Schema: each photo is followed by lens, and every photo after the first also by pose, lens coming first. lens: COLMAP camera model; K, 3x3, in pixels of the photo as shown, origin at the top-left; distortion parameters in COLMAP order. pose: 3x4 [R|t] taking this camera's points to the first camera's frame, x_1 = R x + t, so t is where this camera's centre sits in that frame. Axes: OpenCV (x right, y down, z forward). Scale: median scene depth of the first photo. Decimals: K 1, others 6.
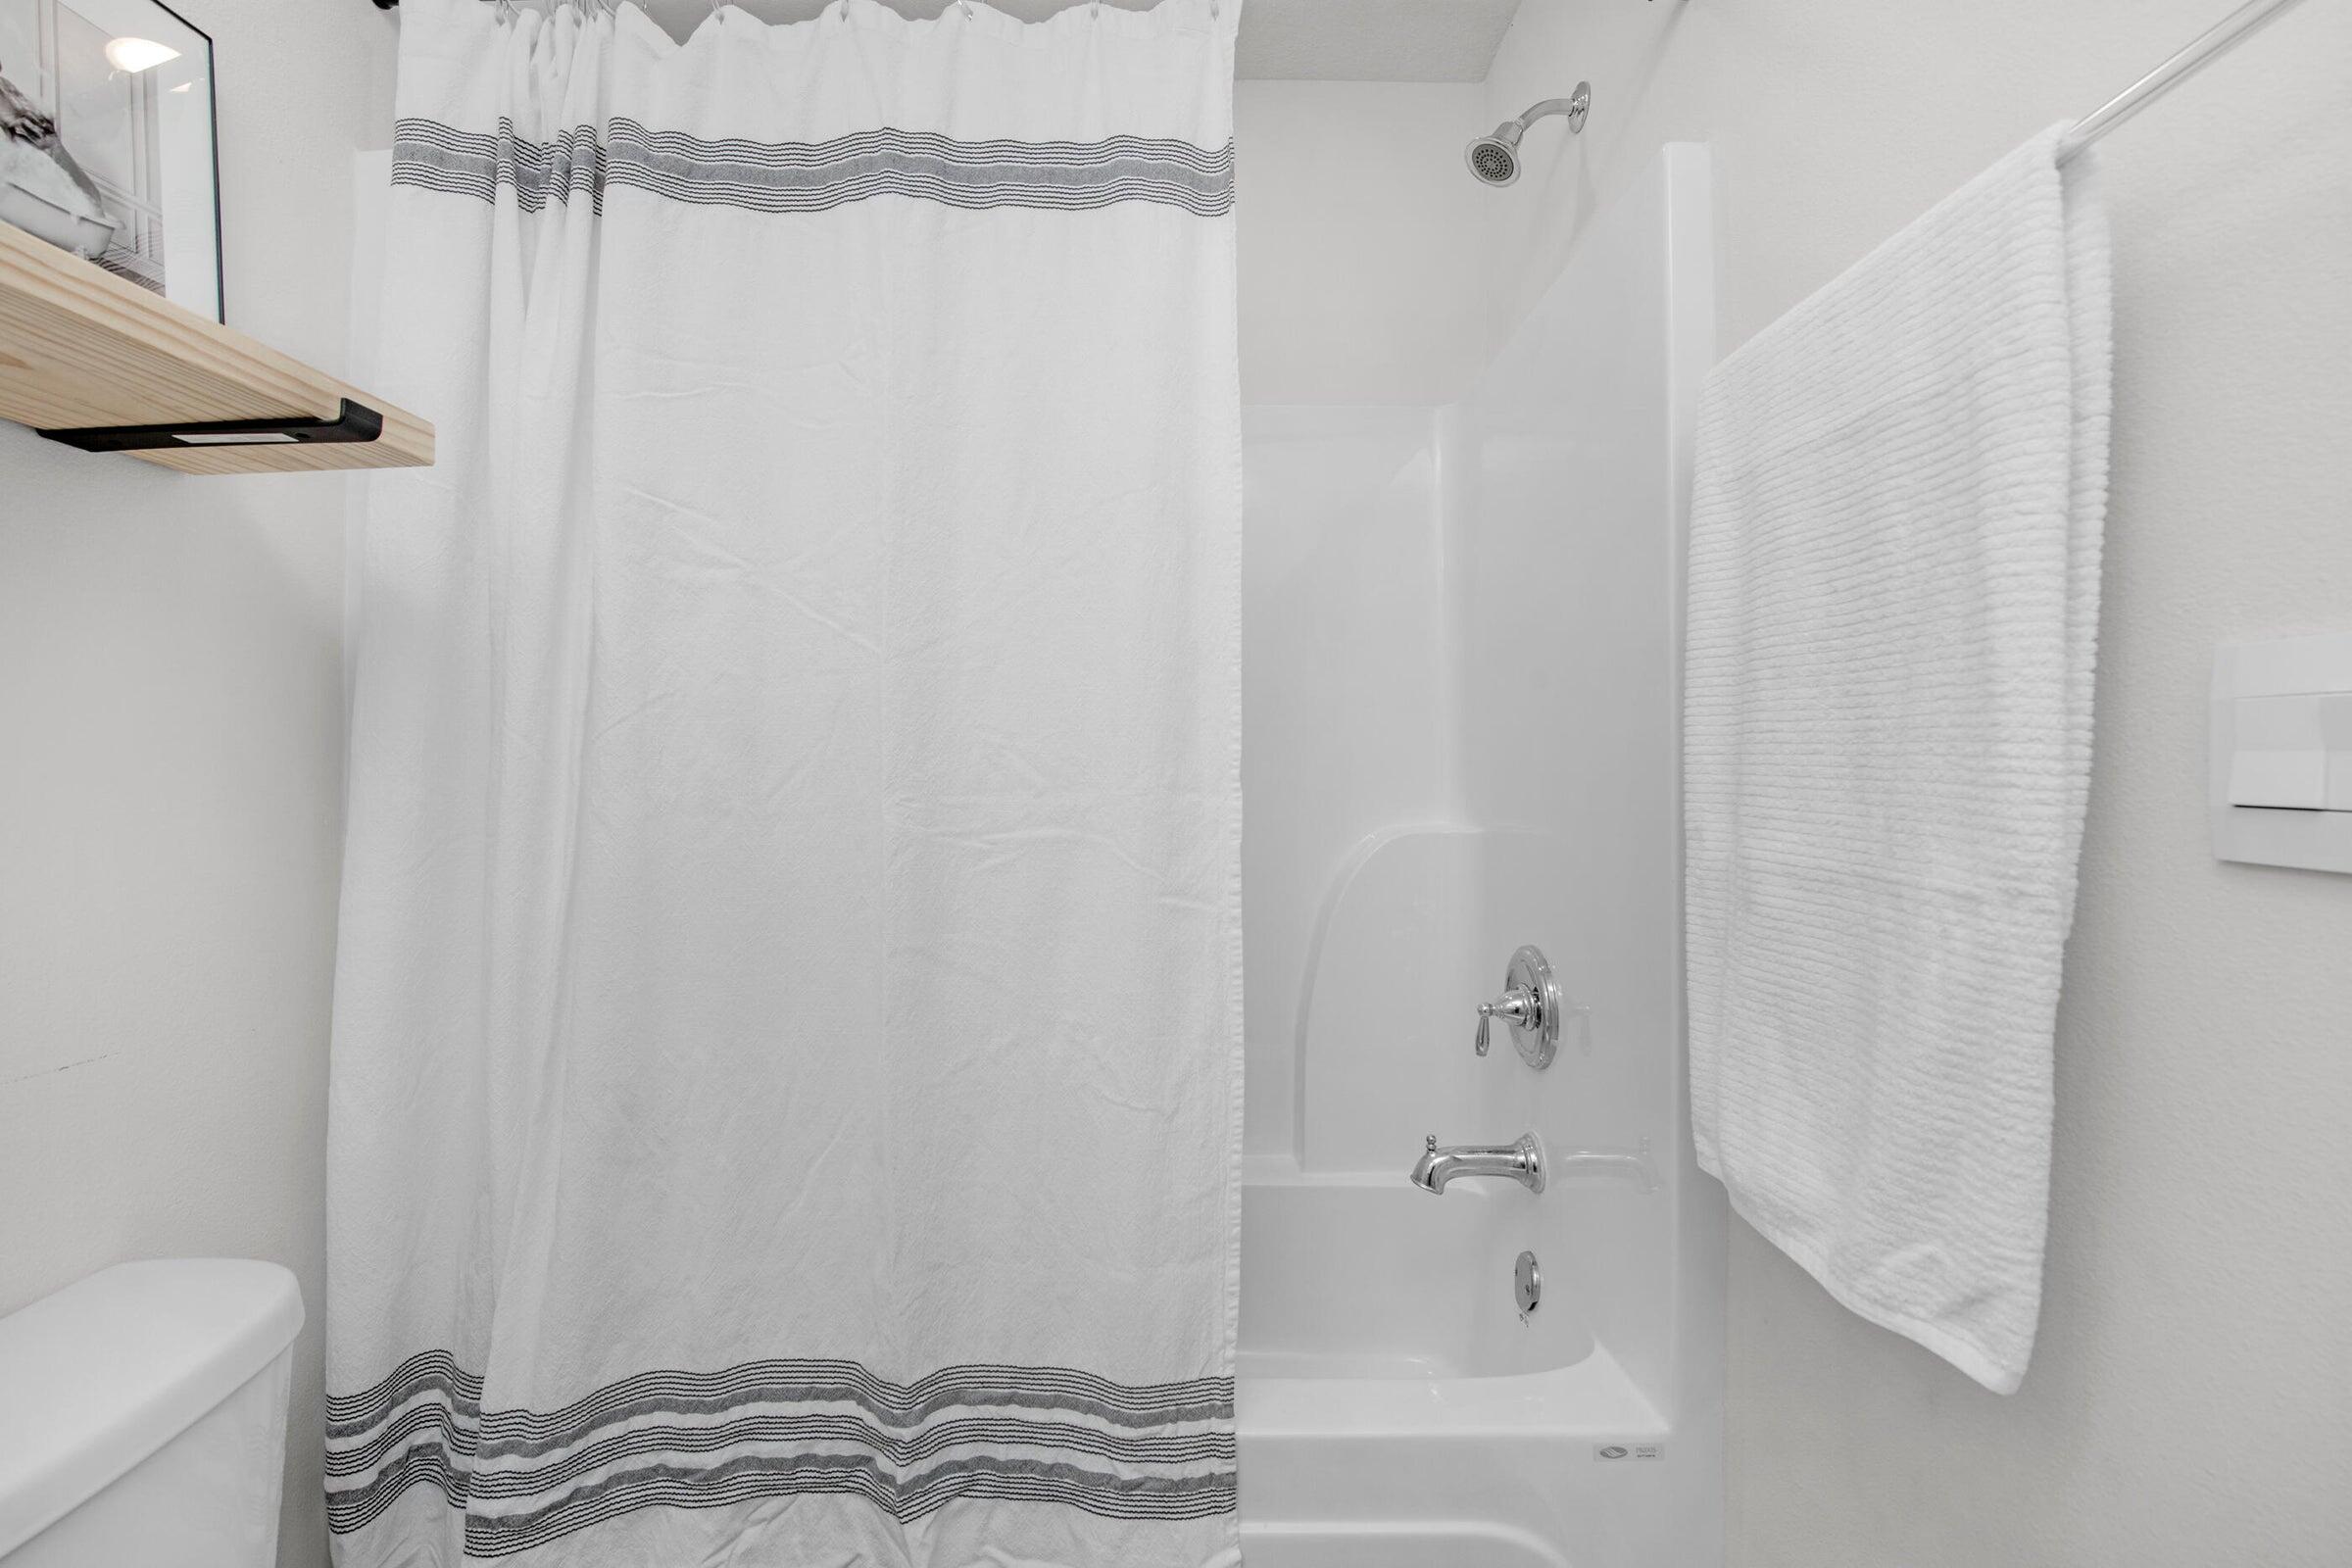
lens RADIAL K [[1048.5, 0, 1177.3], [0, 1048.5, 765.7], [0, 0, 1]] dist [-0.021041, -0.001702]
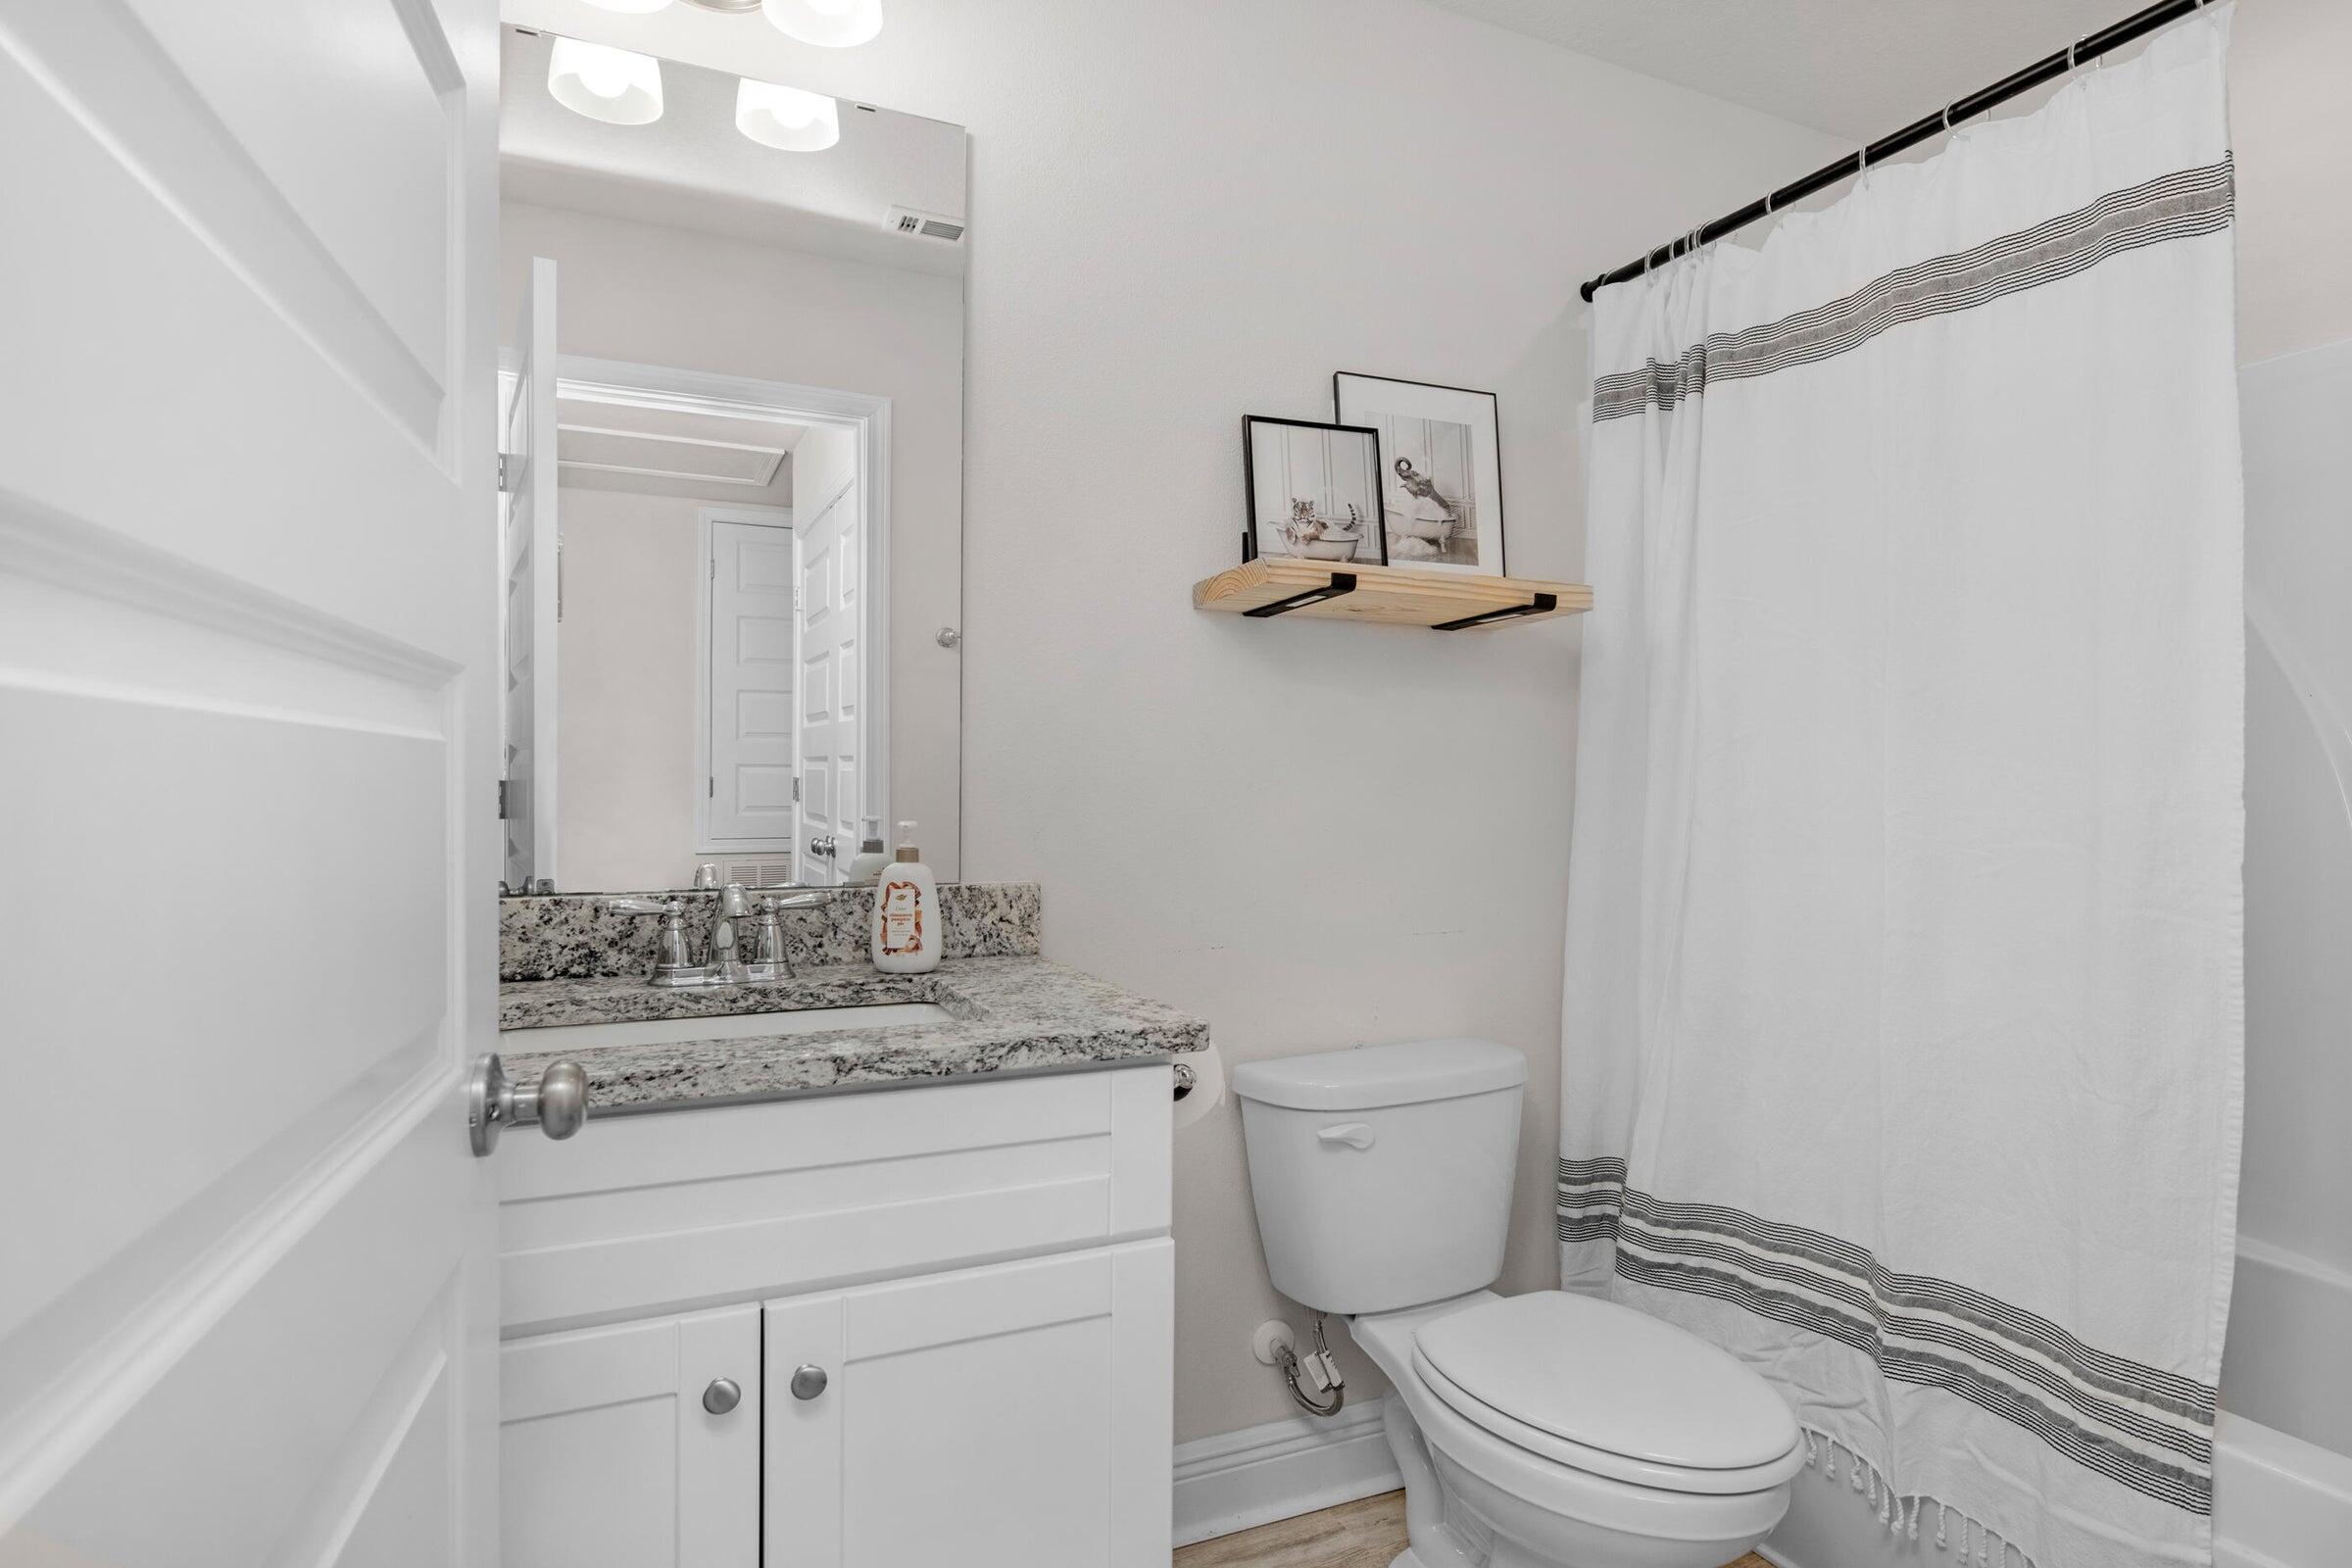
lens RADIAL K [[1257.7, 0, 1184.0], [0, 1257.7, 780.4], [0, 0, 1]] dist [0.004363, -0.000174]
pose [[0.438678, -0.002101, -0.898642, 0.725349], [0.004241, 0.999991, -0.000268, -0.008508], [0.898634, -0.003694, 0.438683, -0.442575]]
